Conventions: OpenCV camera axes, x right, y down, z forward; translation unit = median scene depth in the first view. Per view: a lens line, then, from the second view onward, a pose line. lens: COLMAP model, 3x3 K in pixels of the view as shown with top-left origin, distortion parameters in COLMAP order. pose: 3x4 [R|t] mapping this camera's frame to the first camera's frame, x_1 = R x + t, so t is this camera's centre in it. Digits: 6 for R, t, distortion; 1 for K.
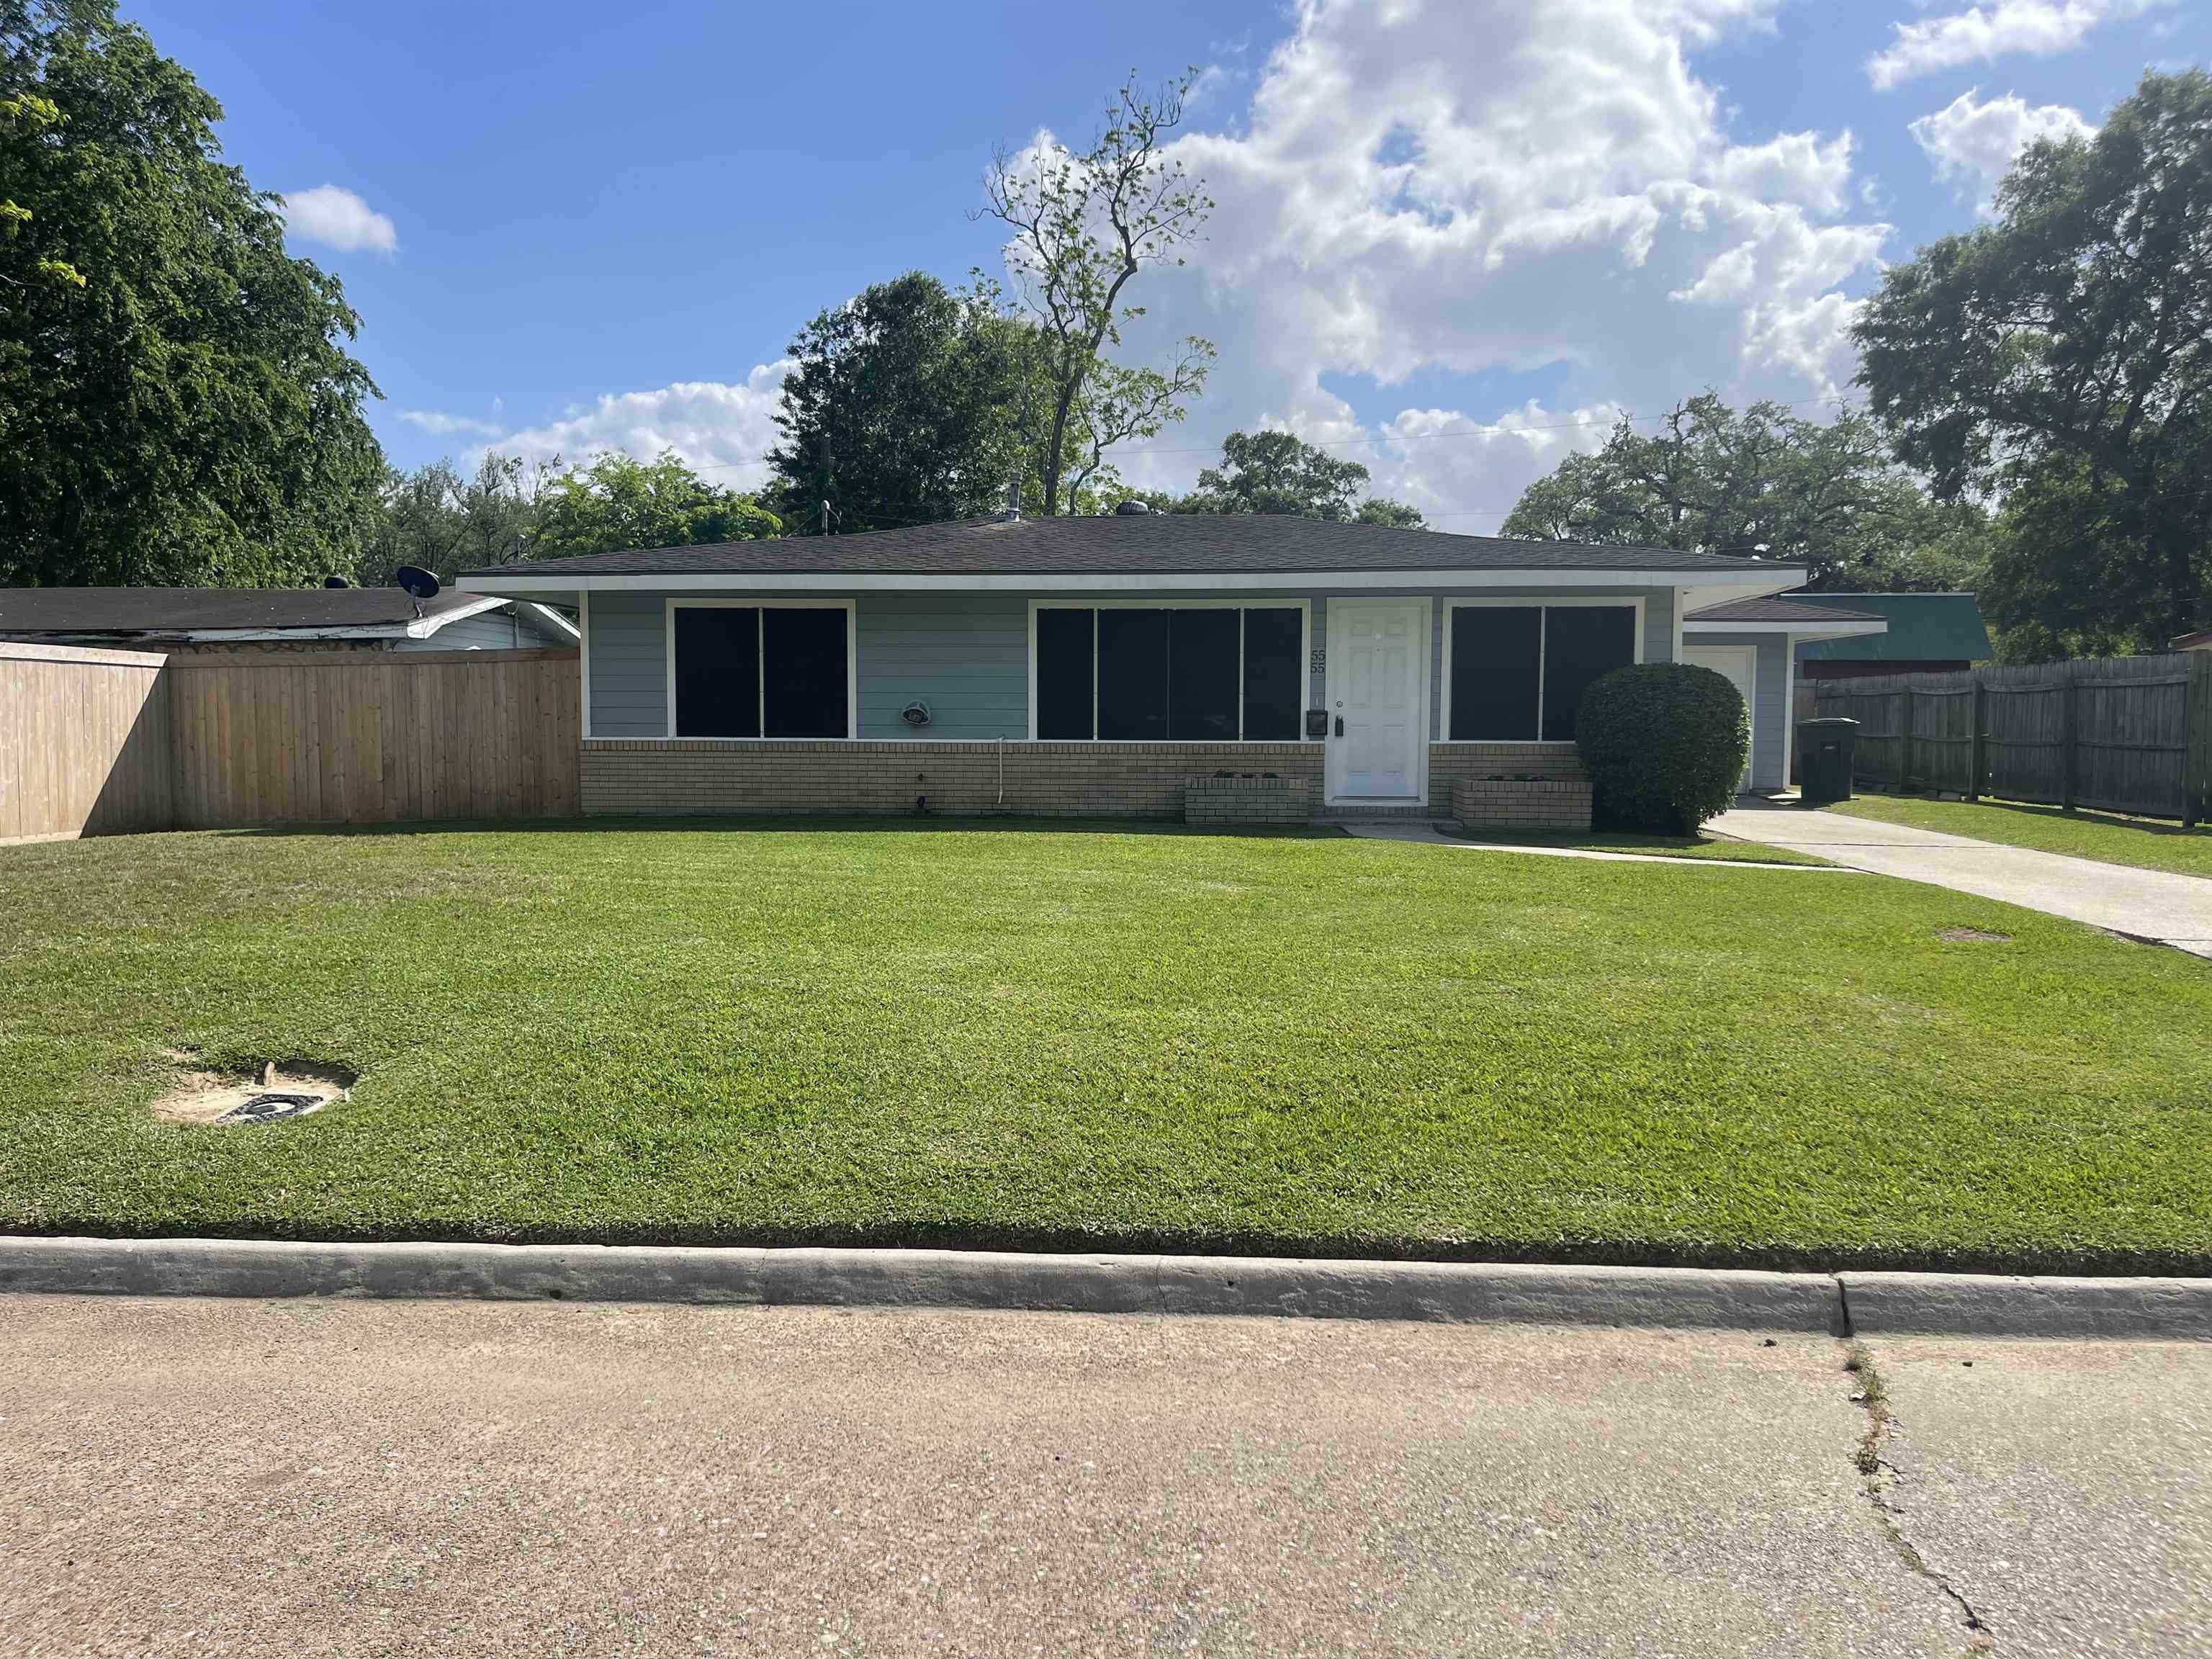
lens RADIAL K [[1627.0, 0, 1111.8], [0, 1627.0, 827.3], [0, 0, 1]] dist [0.042804, -0.022594]
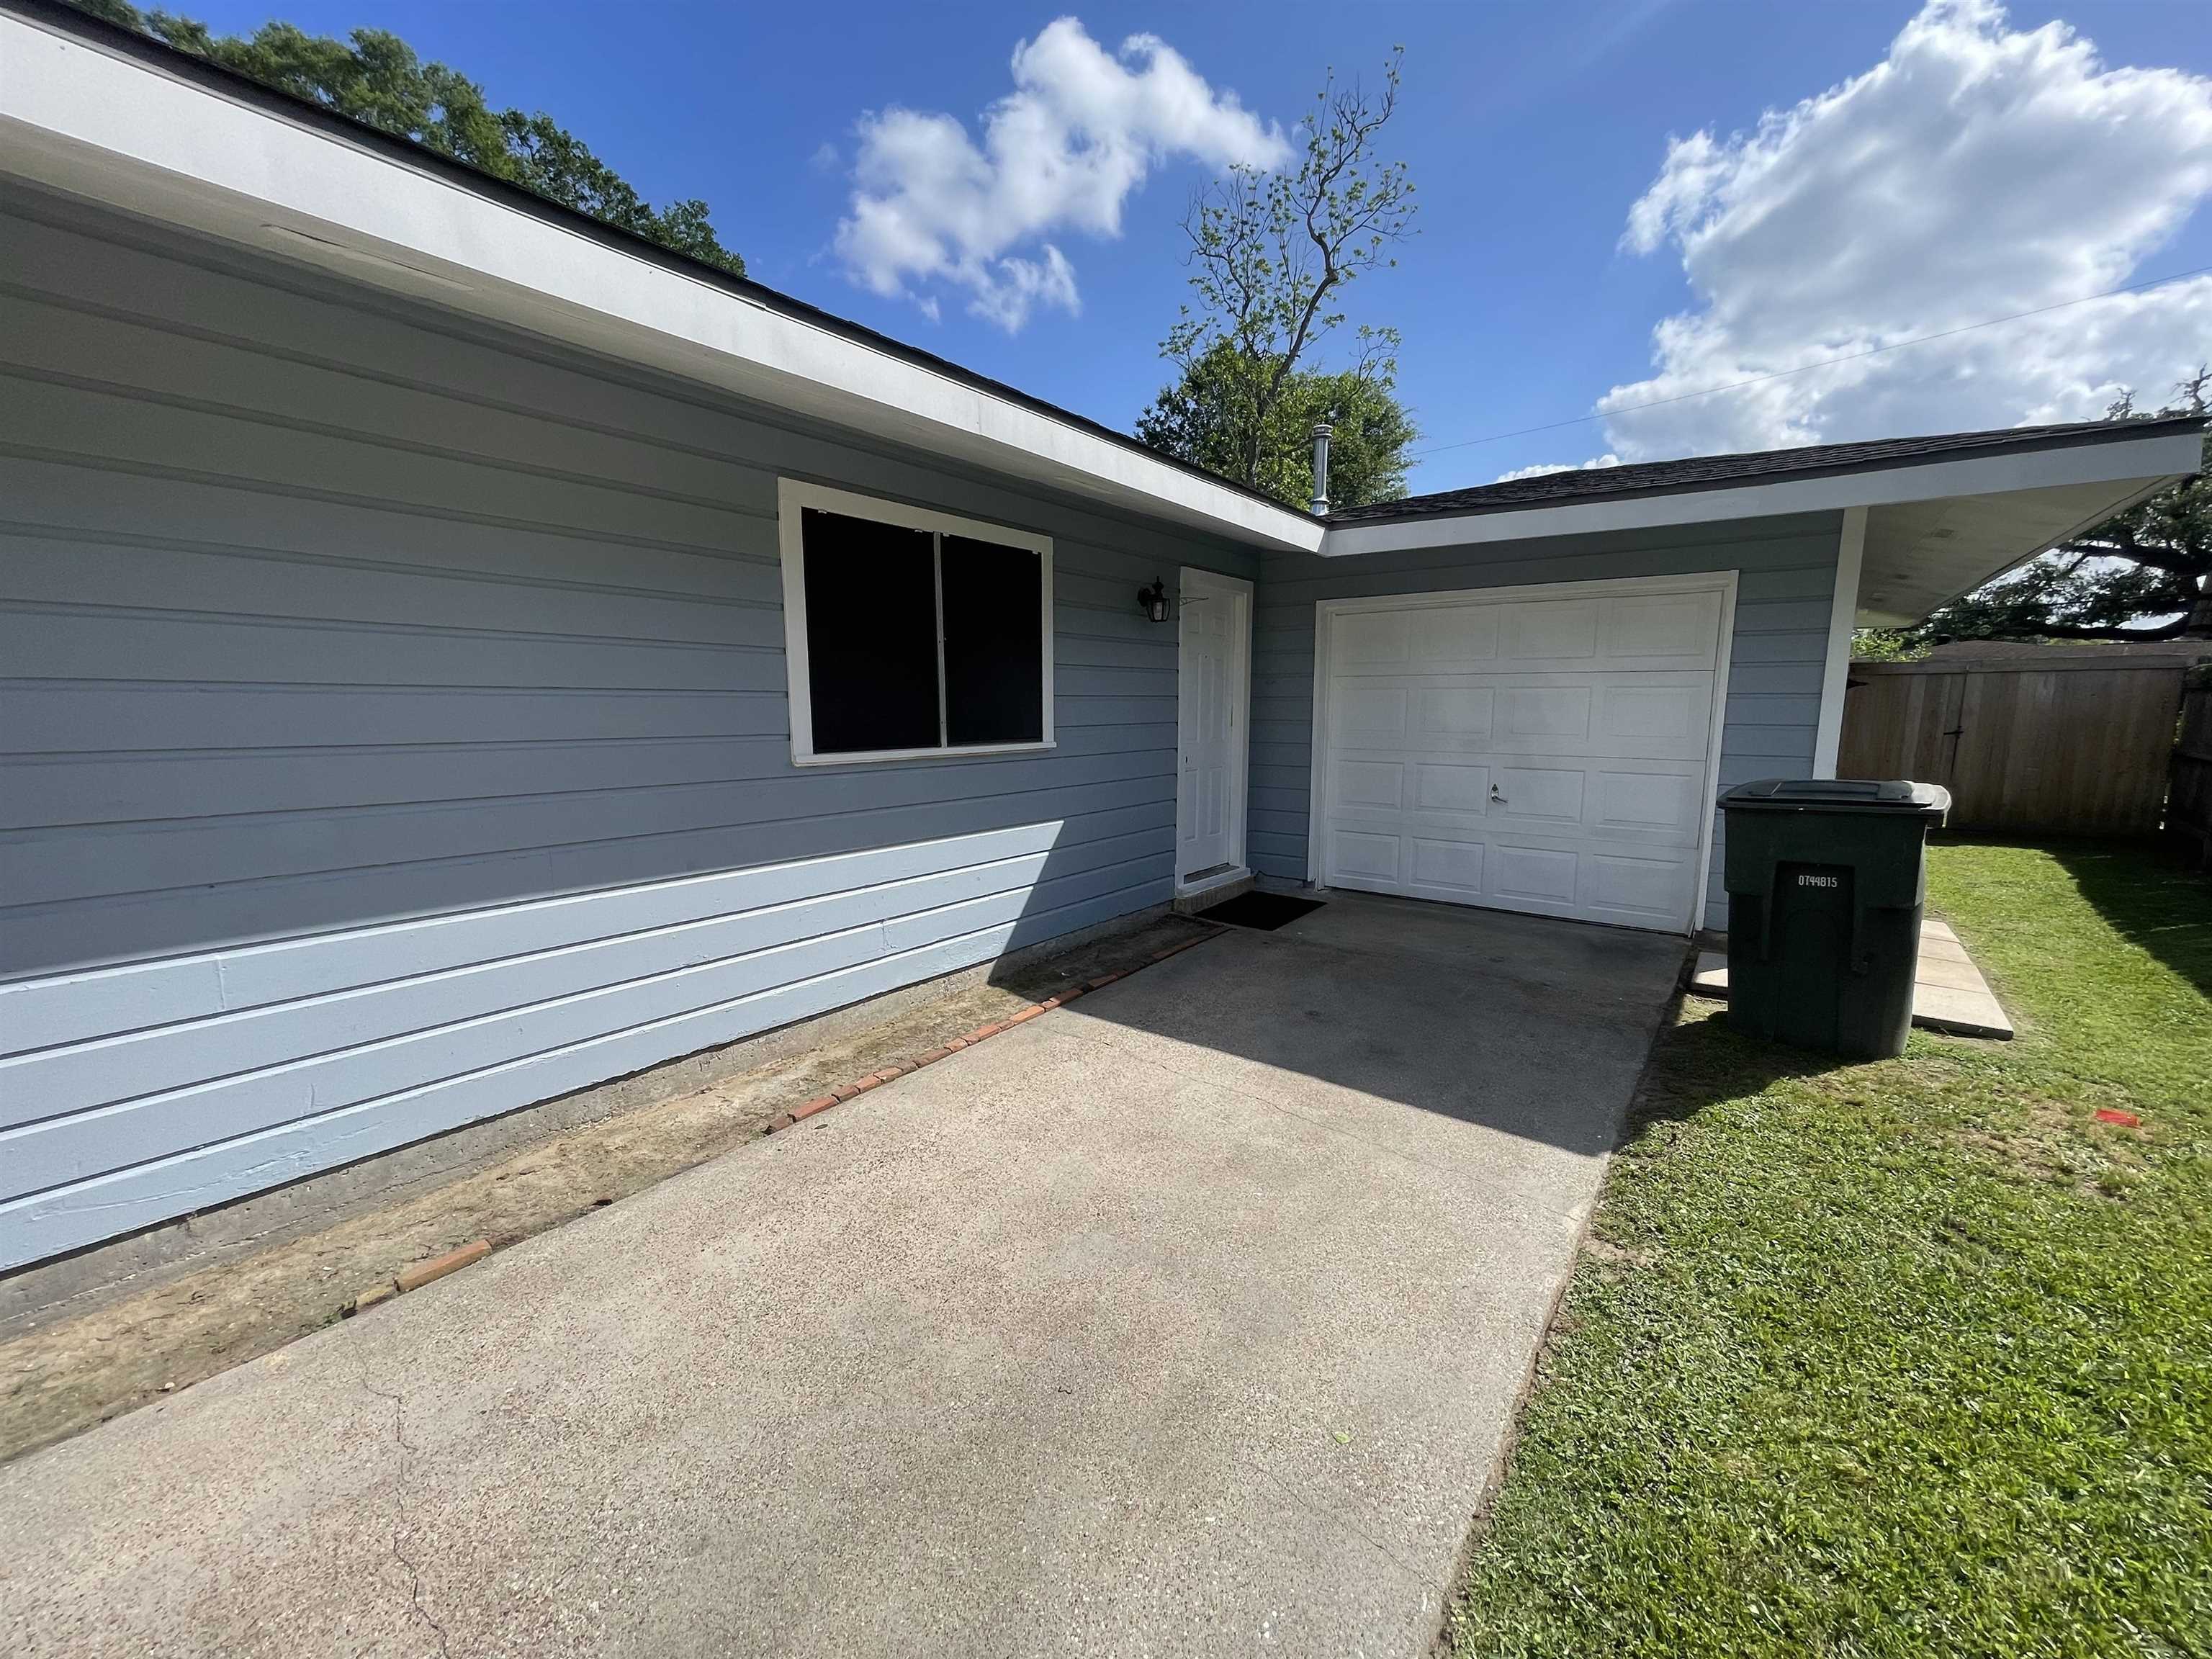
lens RADIAL K [[885.6, 0, 1104.6], [0, 885.6, 826.4], [0, 0, 1]] dist [0.002136, -0.001462]
pose [[0.853948, 0.076260, -0.514740, 0.521480], [-0.033861, 0.995250, 0.091273, -0.093017], [0.519256, -0.060513, 0.852474, 1.045052]]
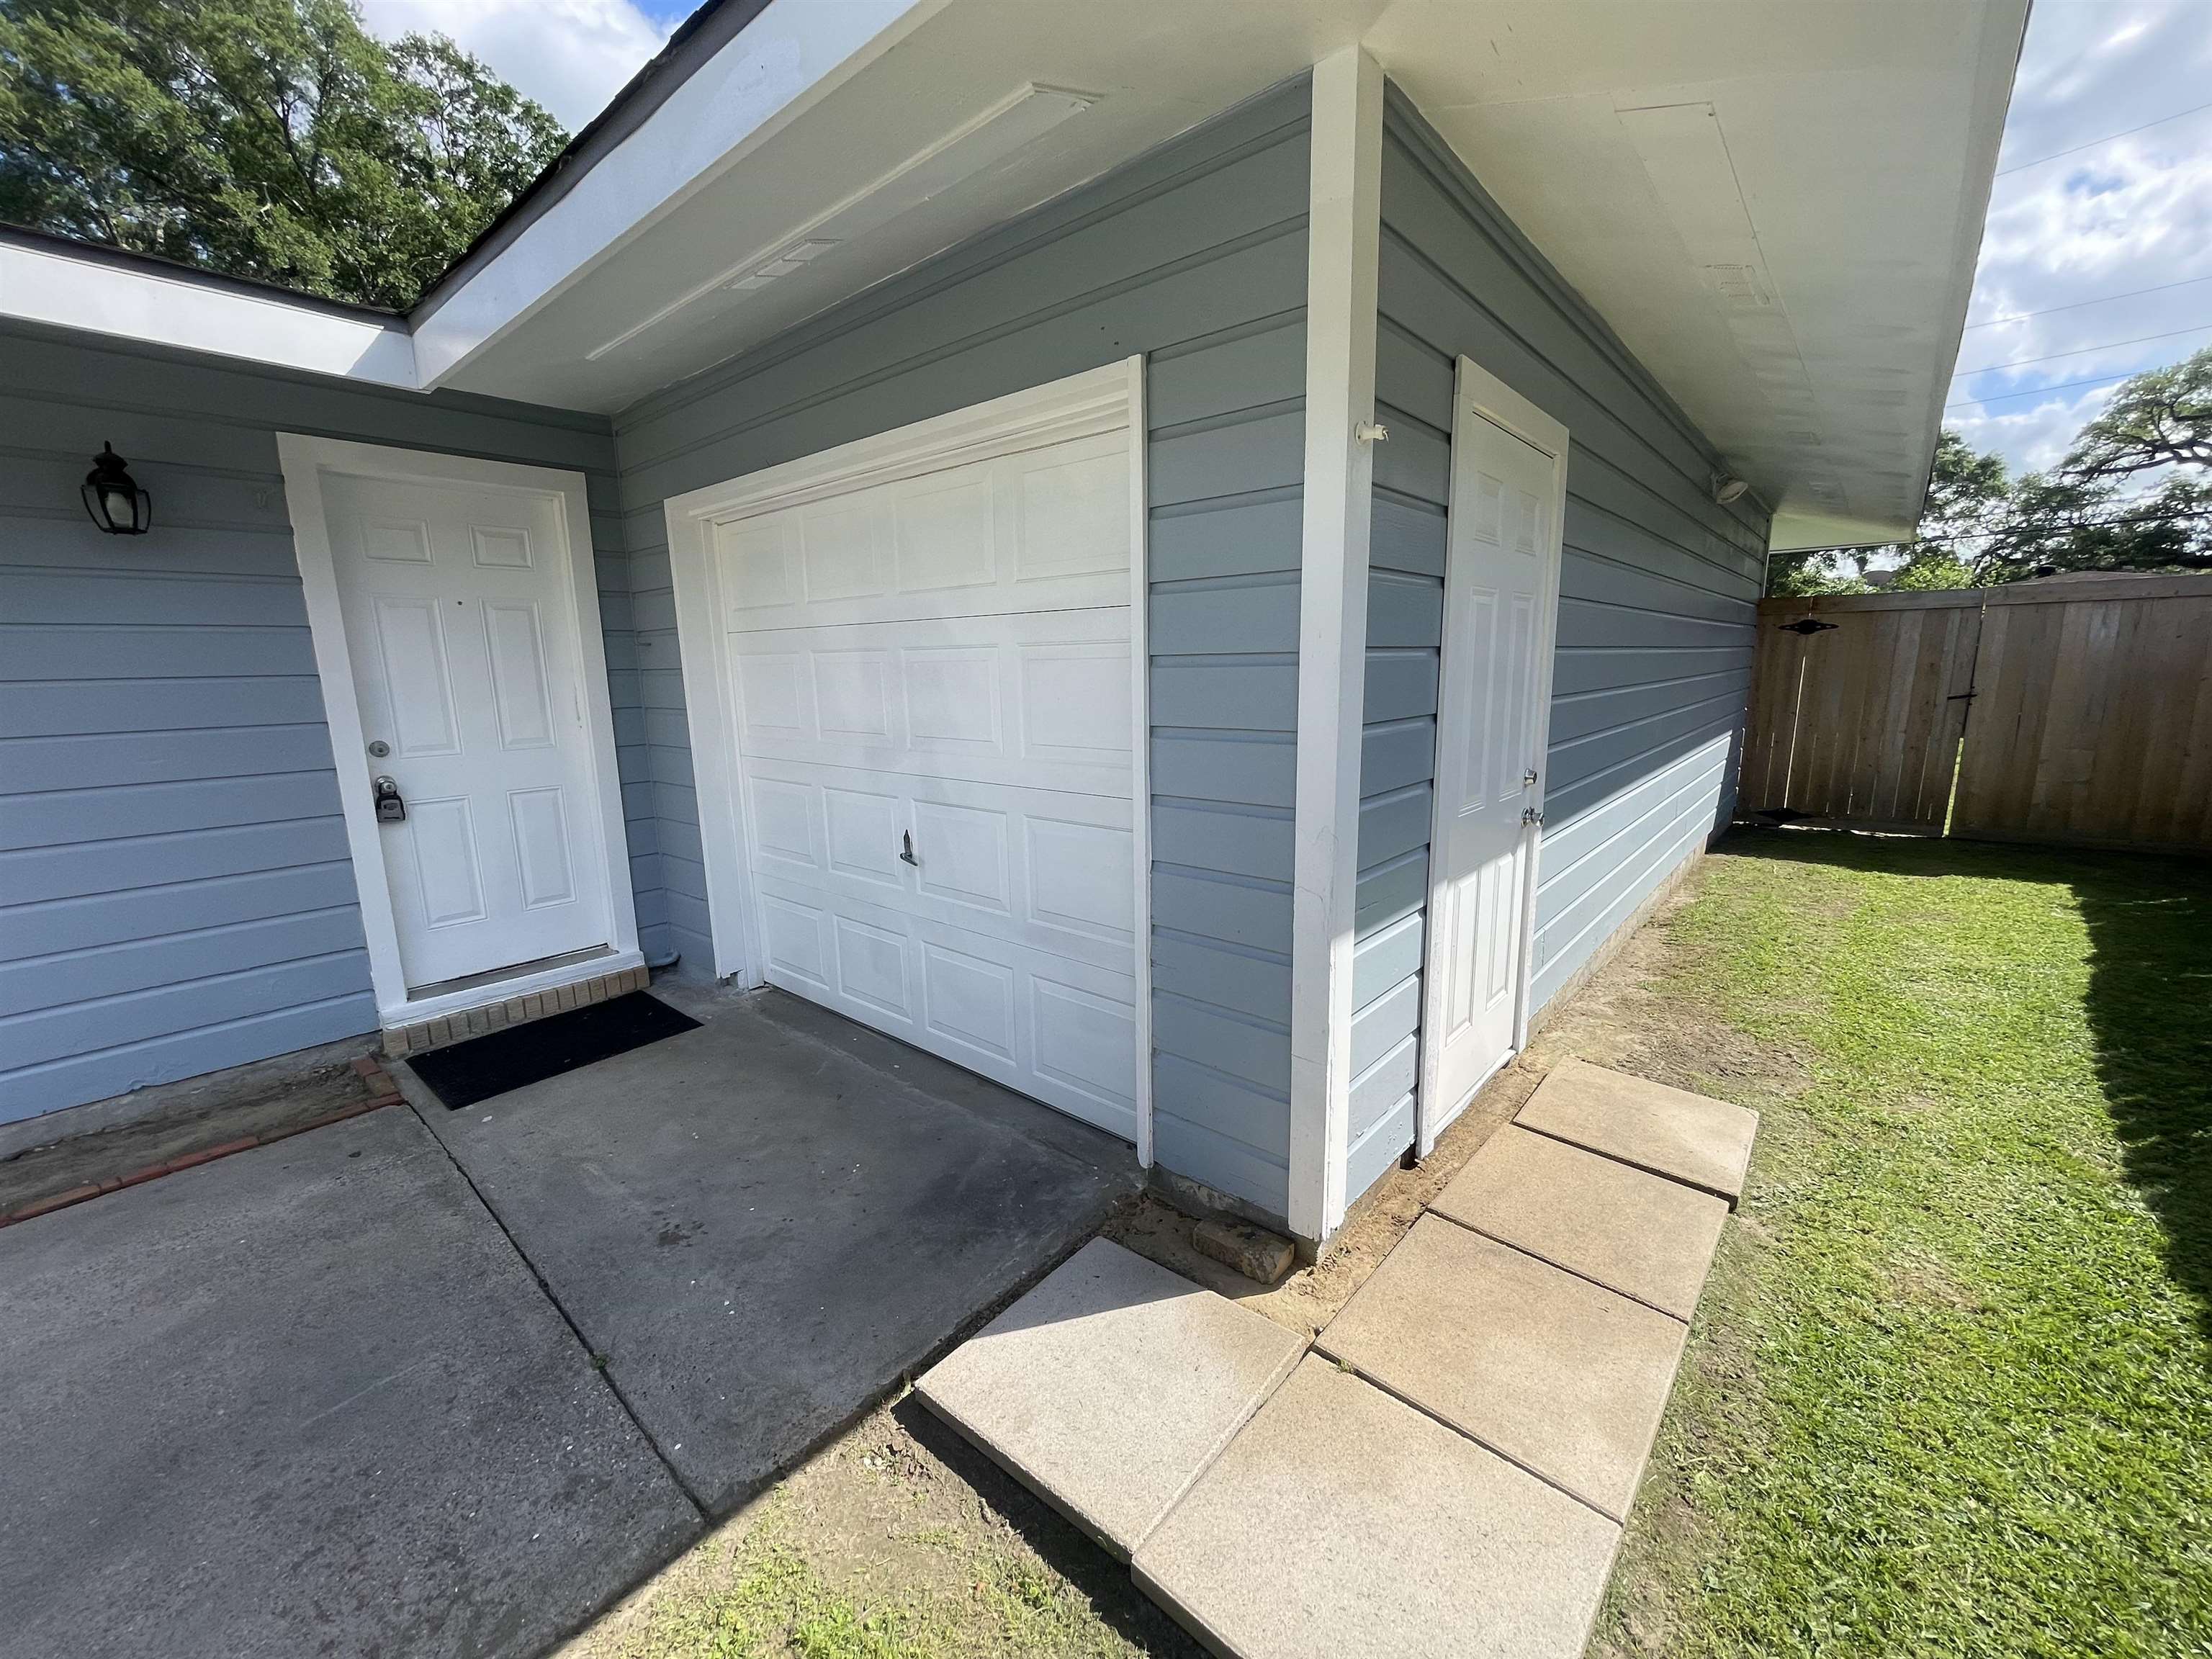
lens RADIAL K [[885.6, 0, 1108.4], [0, 885.6, 824.5], [0, 0, 1]] dist [0.002136, -0.001462]
pose [[0.818655, 0.091960, -0.566874, 0.618135], [-0.017944, 0.990710, 0.134801, -0.111118], [0.574005, -0.100183, 0.812700, 1.307780]]
